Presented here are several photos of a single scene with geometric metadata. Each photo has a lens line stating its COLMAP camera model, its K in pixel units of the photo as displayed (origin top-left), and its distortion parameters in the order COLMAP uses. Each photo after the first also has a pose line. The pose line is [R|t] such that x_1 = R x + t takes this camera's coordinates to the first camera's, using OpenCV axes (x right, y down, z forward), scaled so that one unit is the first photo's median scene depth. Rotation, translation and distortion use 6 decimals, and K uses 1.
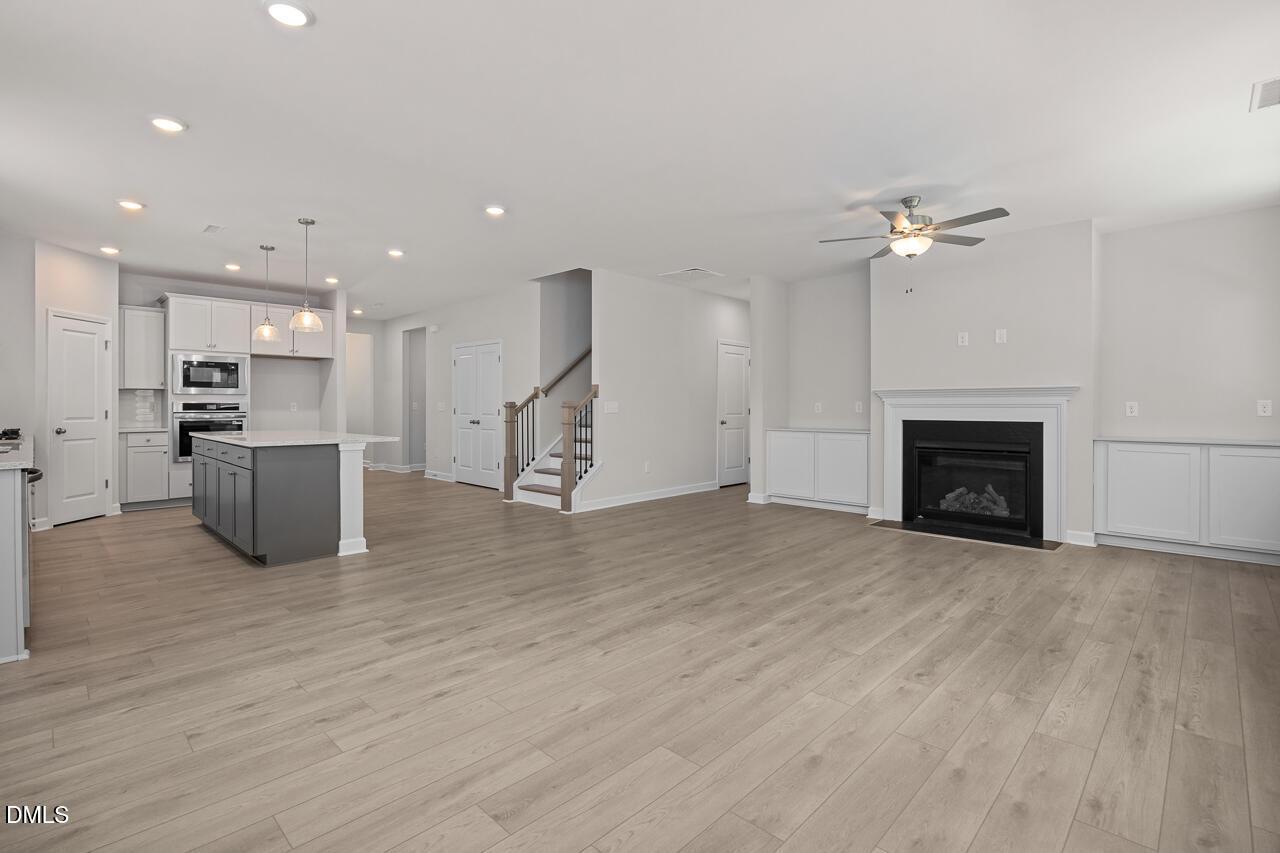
lens RADIAL K [[602.8, 0, 622.9], [0, 602.8, 406.9], [0, 0, 1]] dist [-0.013974, -0.001580]
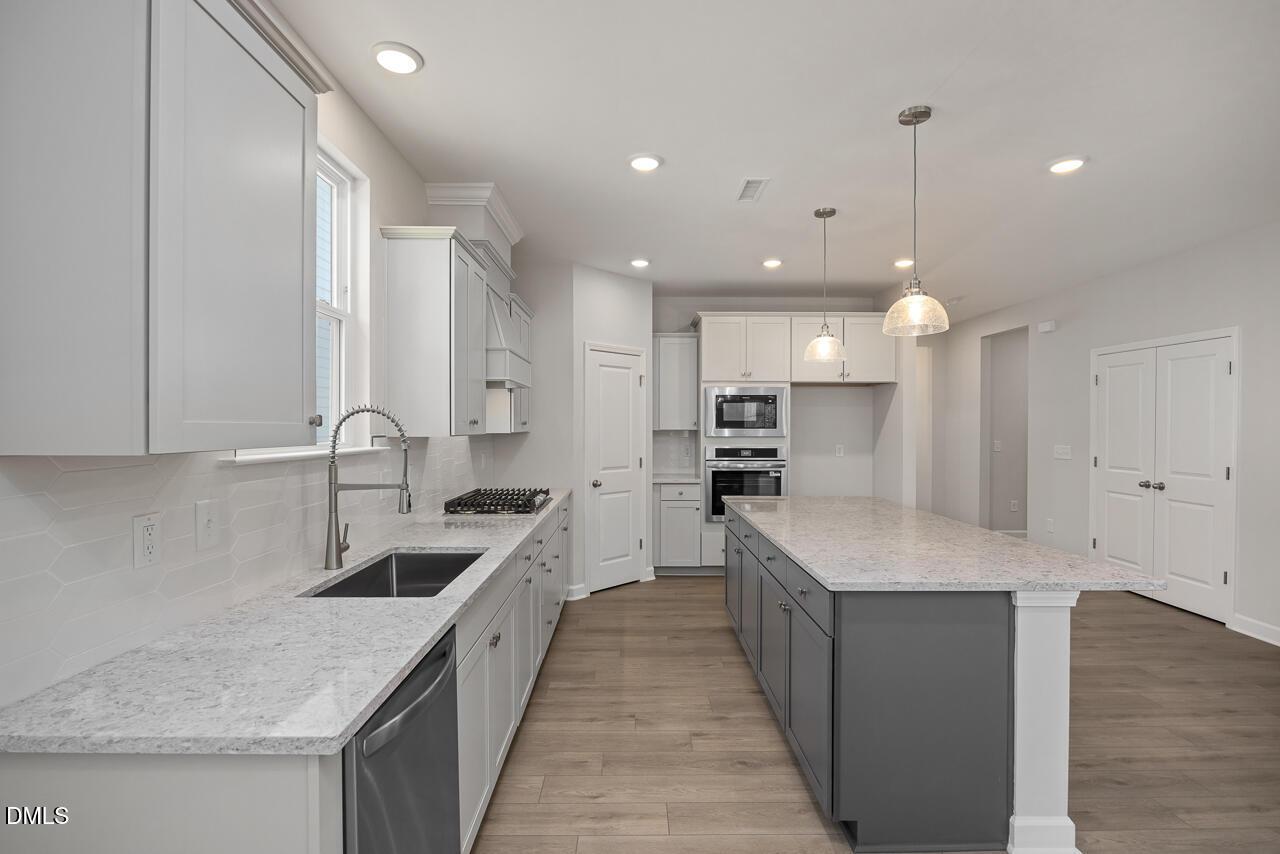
lens RADIAL K [[602.8, 0, 630.8], [0, 602.8, 426.6], [0, 0, 1]] dist [-0.013974, -0.001580]
pose [[0.710454, 0.002094, -0.703740, -0.288302], [-0.000936, 0.999997, 0.002031, -0.042162], [0.703743, -0.000784, 0.710454, 0.401317]]
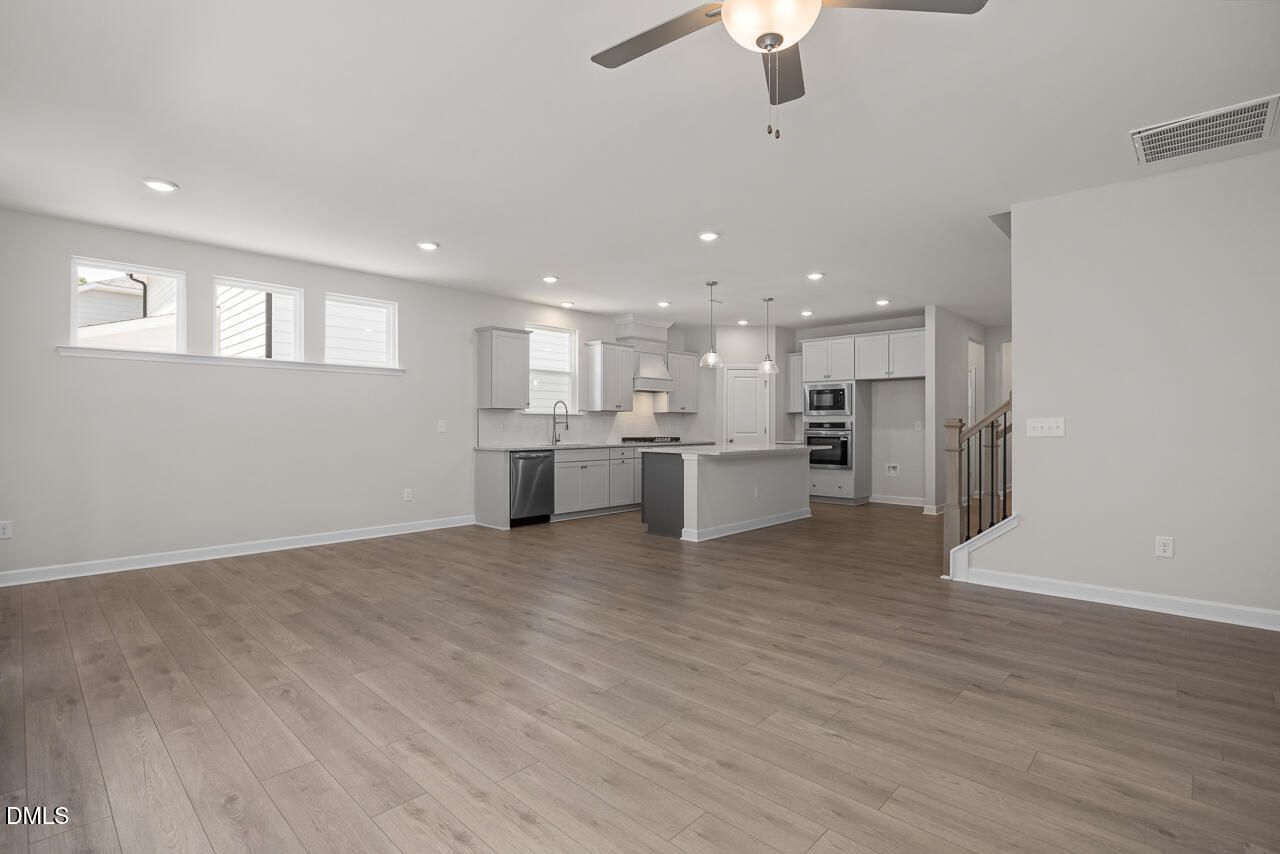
lens RADIAL K [[602.8, 0, 634.0], [0, 602.8, 418.9], [0, 0, 1]] dist [-0.013974, -0.001580]
pose [[0.012859, -0.010000, -0.999867, 0.662963], [-0.000705, 0.999950, -0.010010, -0.001077], [0.999917, 0.000833, 0.012852, 0.688023]]
